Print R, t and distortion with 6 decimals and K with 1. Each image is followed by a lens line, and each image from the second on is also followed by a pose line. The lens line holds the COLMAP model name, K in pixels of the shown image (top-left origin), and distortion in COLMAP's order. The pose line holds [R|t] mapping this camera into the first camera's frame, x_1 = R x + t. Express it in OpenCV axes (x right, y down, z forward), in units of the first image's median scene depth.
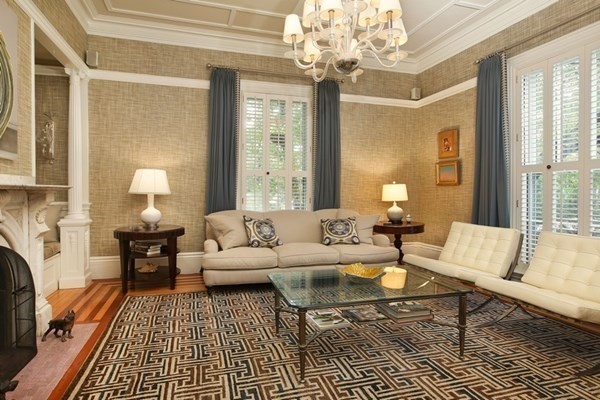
lens RADIAL K [[317.1, 0, 300.0], [0, 317.1, 200.0], [0, 0, 1]] dist [0.034314, 0.000381]
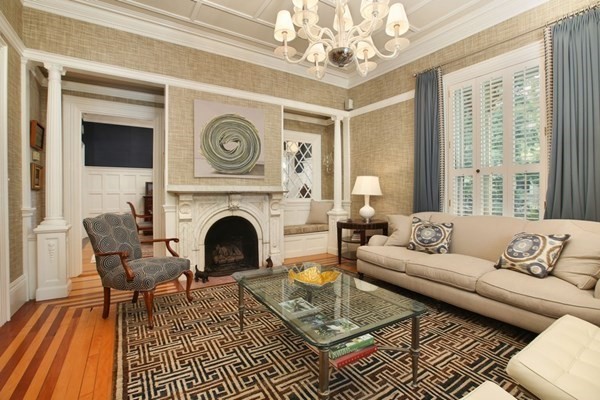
lens RADIAL K [[278.6, 0, 300.0], [0, 278.6, 200.0], [0, 0, 1]] dist [-0.019628, 0.000116]
pose [[0.271700, 0.006372, -0.962361, 0.571312], [-0.026200, 0.999656, -0.000777, 0.007807], [0.962025, 0.025425, 0.271774, 0.443826]]
